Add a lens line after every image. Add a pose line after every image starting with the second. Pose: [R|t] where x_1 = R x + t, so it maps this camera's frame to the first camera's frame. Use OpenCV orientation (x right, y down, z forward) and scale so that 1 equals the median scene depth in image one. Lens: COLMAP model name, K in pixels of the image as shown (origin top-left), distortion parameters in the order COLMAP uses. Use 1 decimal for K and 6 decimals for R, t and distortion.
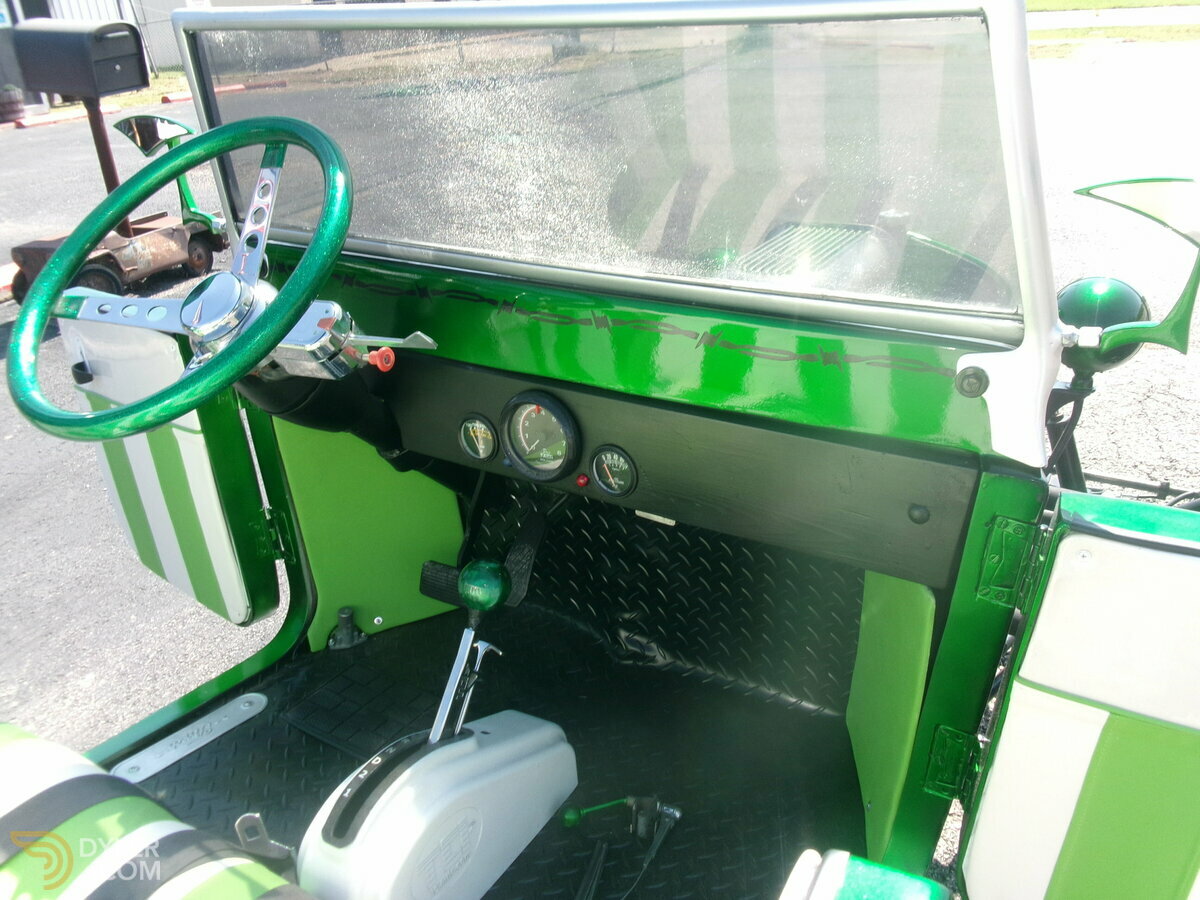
lens RADIAL K [[970.7, 0, 606.3], [0, 970.7, 450.3], [0, 0, 1]] dist [0.040778, -0.054127]
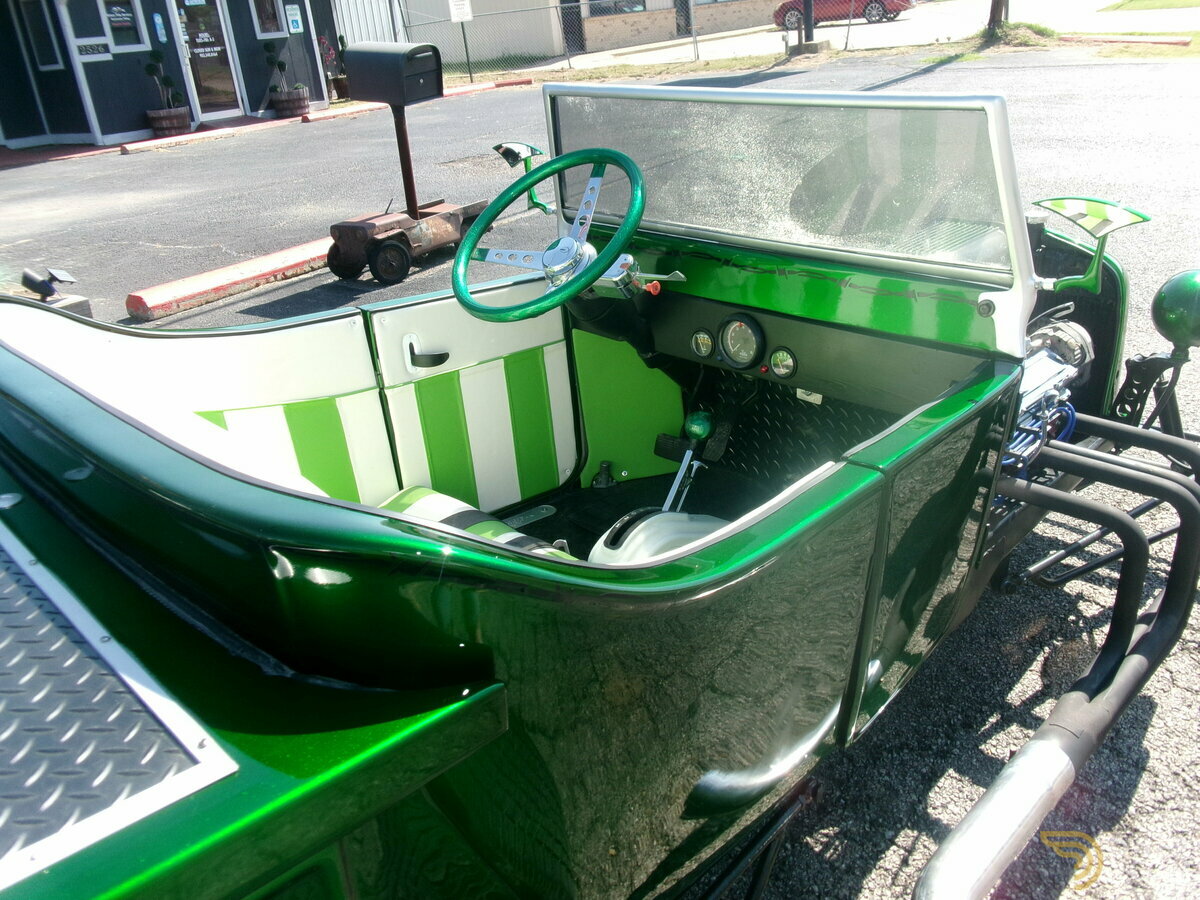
lens RADIAL K [[980.9, 0, 600.0], [0, 980.9, 450.0], [0, 0, 1]] dist [0.000290, 0.007682]
pose [[0.974602, 0.076708, -0.210397, 0.064249], [-0.075666, 0.997048, 0.013015, 0.164879], [0.210775, 0.003236, 0.977529, -0.679525]]
